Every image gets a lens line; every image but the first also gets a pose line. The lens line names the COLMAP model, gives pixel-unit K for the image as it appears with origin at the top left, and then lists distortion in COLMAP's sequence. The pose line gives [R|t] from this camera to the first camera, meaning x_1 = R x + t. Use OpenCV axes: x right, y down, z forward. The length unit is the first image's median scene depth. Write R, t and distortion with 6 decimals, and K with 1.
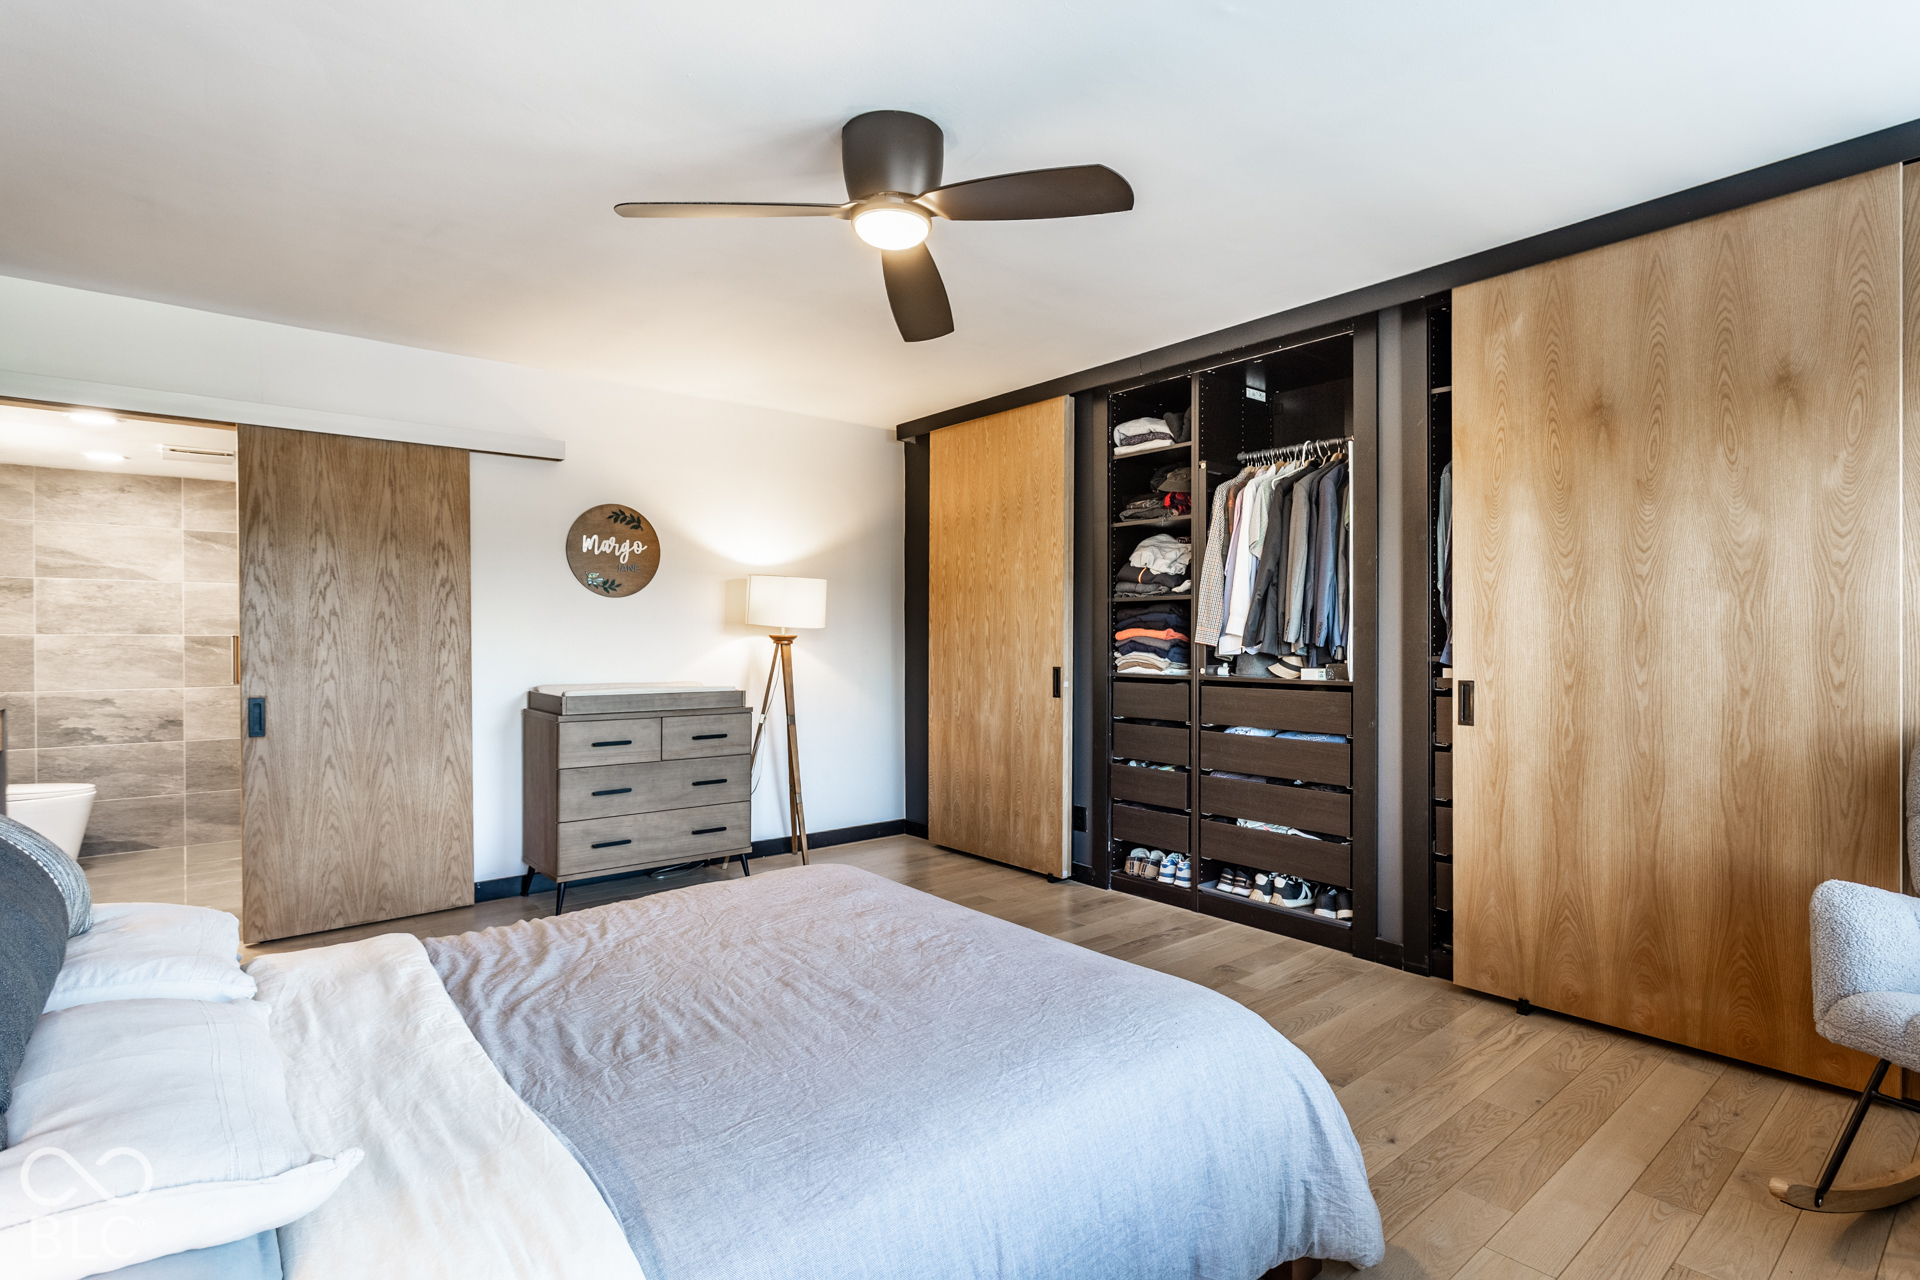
lens RADIAL K [[931.0, 0, 968.2], [0, 931.0, 644.2], [0, 0, 1]] dist [0.007179, -0.001021]
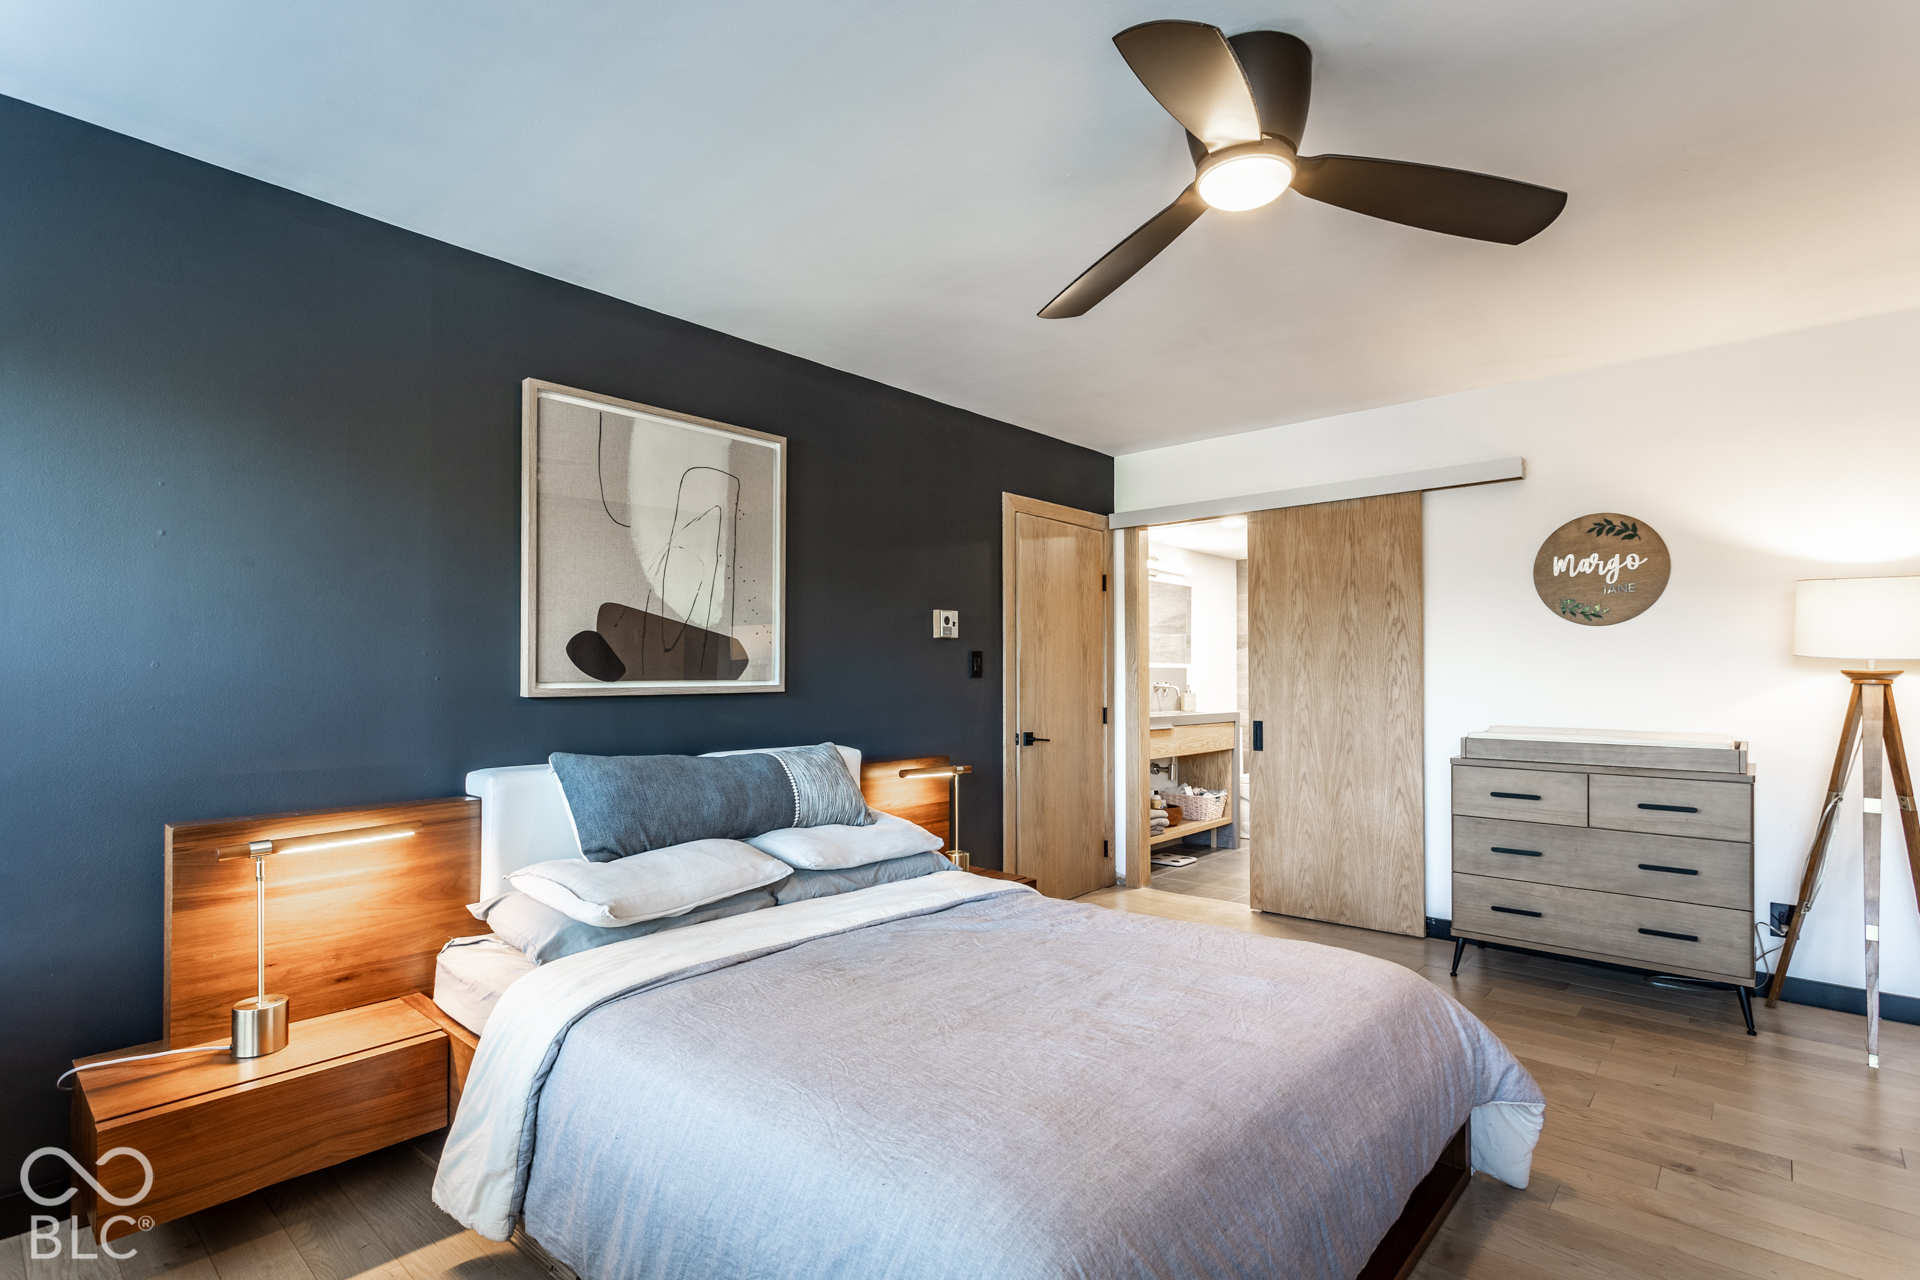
lens RADIAL K [[941.2, 0, 992.4], [0, 941.2, 674.1], [0, 0, 1]] dist [-0.000599, -0.000093]
pose [[0.154739, -0.000401, -0.987955, 0.365308], [-0.006651, 0.999977, -0.001447, -0.002529], [0.987933, 0.006795, 0.154733, 0.338399]]
